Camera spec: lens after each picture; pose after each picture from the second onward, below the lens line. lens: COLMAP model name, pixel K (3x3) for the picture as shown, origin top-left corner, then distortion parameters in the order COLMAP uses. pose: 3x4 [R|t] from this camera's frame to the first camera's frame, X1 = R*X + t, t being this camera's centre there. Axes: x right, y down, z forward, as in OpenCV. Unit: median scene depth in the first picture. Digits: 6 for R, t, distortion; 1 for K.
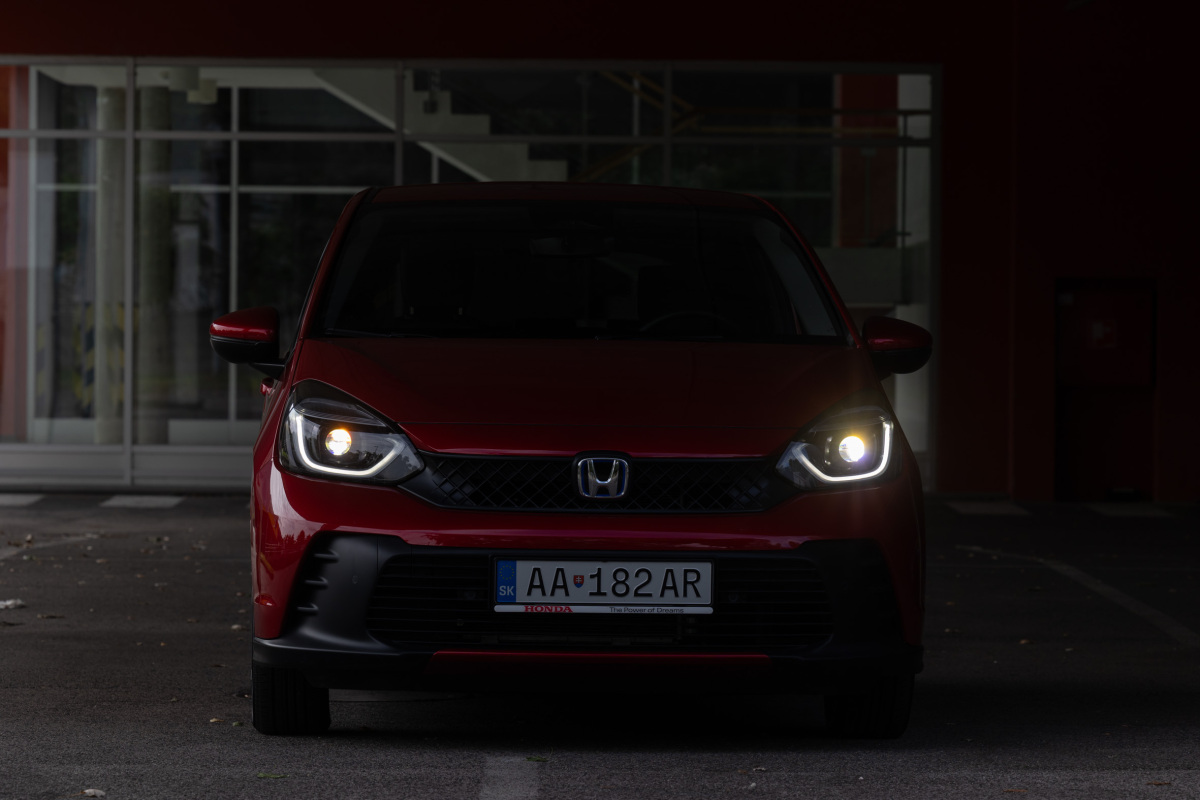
lens RADIAL K [[4791.9, 0, 600.0], [0, 4791.9, 400.0], [0, 0, 1]] dist [0.001620, 0.406775]
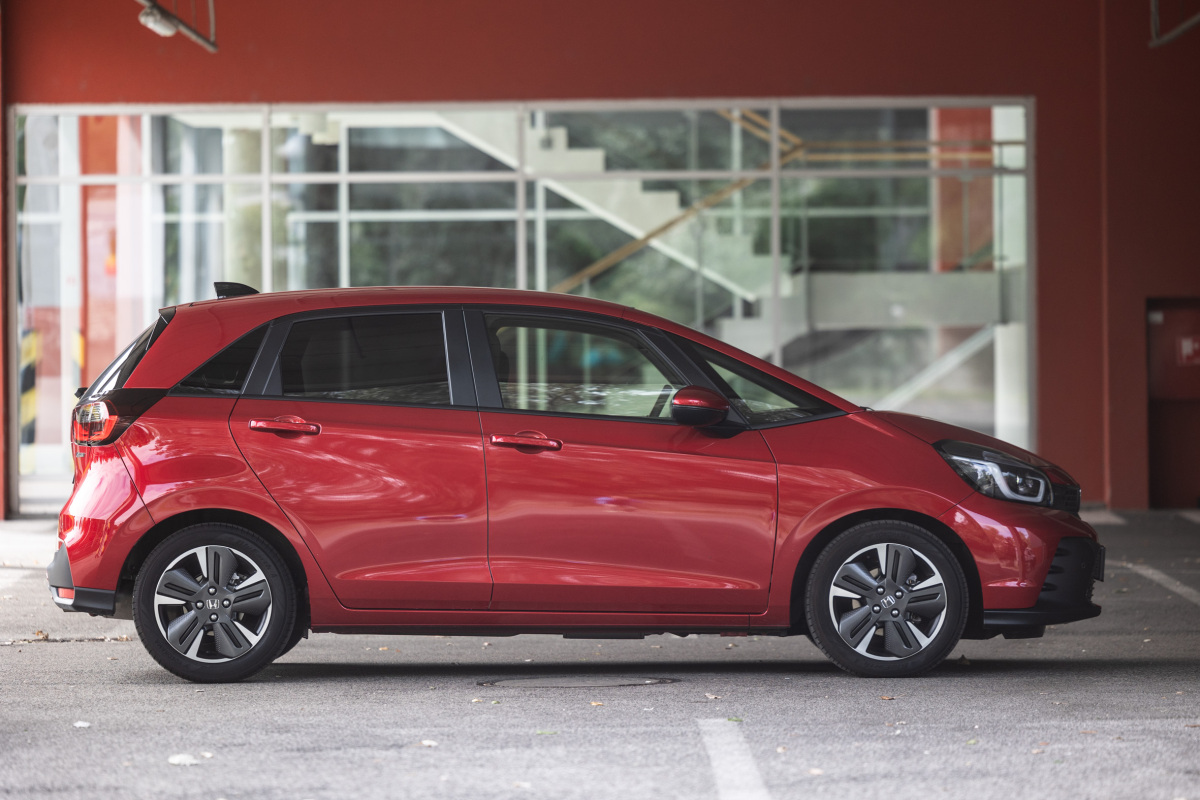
lens RADIAL K [[5224.5, 0, 600.0], [0, 5224.5, 400.0], [0, 0, 1]] dist [-0.052857, -0.851020]
pose [[0.999725, -0.018735, -0.014130, -0.019376], [0.018731, 0.999824, -0.000378, -0.010145], [0.014134, 0.000113, 0.999900, -0.316082]]
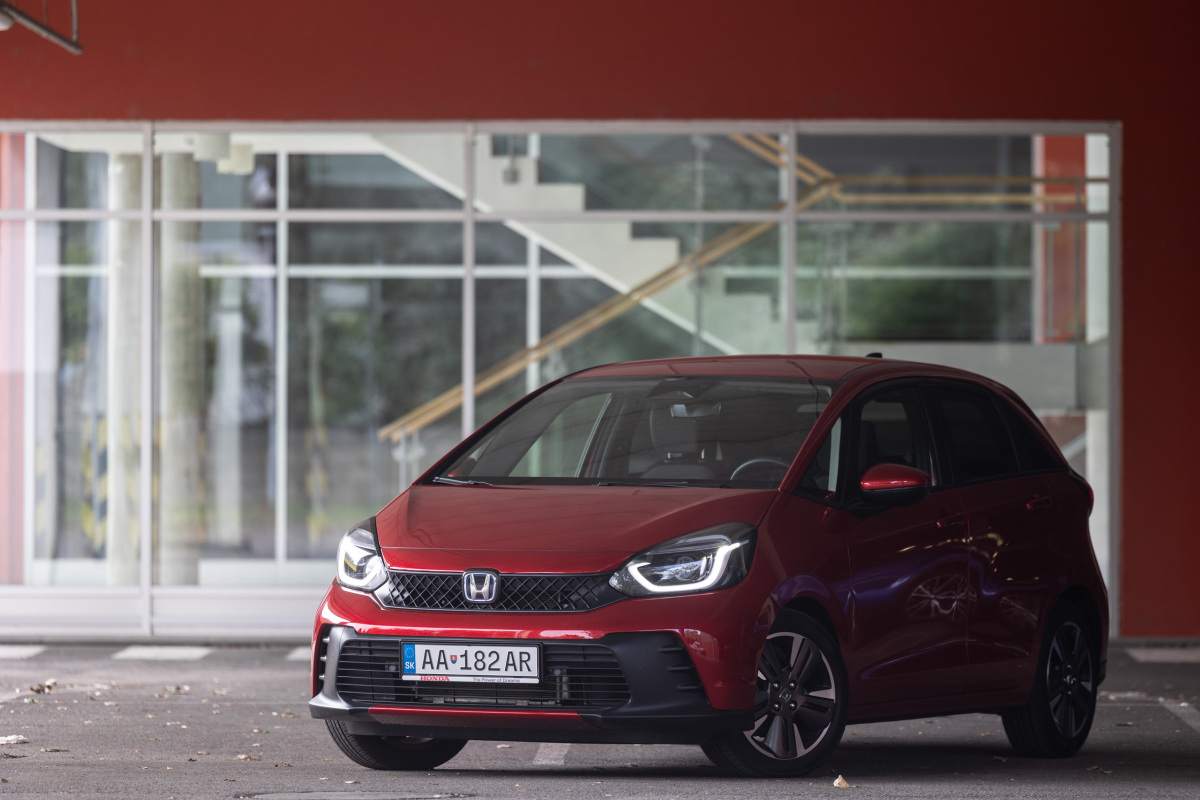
lens RADIAL K [[7232.8, 0, 600.0], [0, 7232.8, 400.0], [0, 0, 1]] dist [0.039108, 38.646127]
pose [[0.999223, -0.007995, -0.038606, 0.061735], [0.007216, 0.999768, -0.020277, 0.006082], [0.038759, 0.019982, 0.999049, -0.541119]]
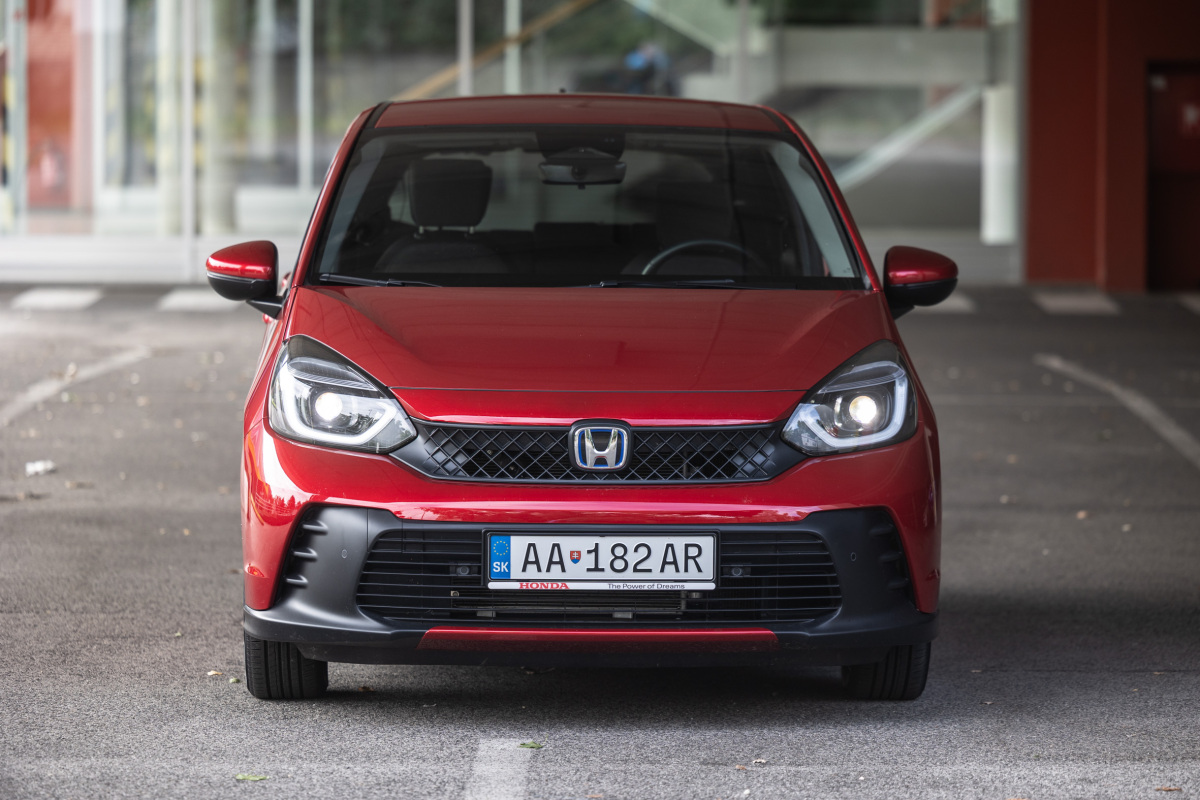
lens RADIAL K [[4916.3, 0, 559.2], [0, 4916.3, 399.8], [0, 0, 1]] dist [-0.039232, 0.252727]
pose [[0.999494, -0.003746, -0.031601, 0.016268], [0.005653, 0.998153, 0.060480, -0.036776], [0.031316, -0.060628, 0.997669, 0.011155]]
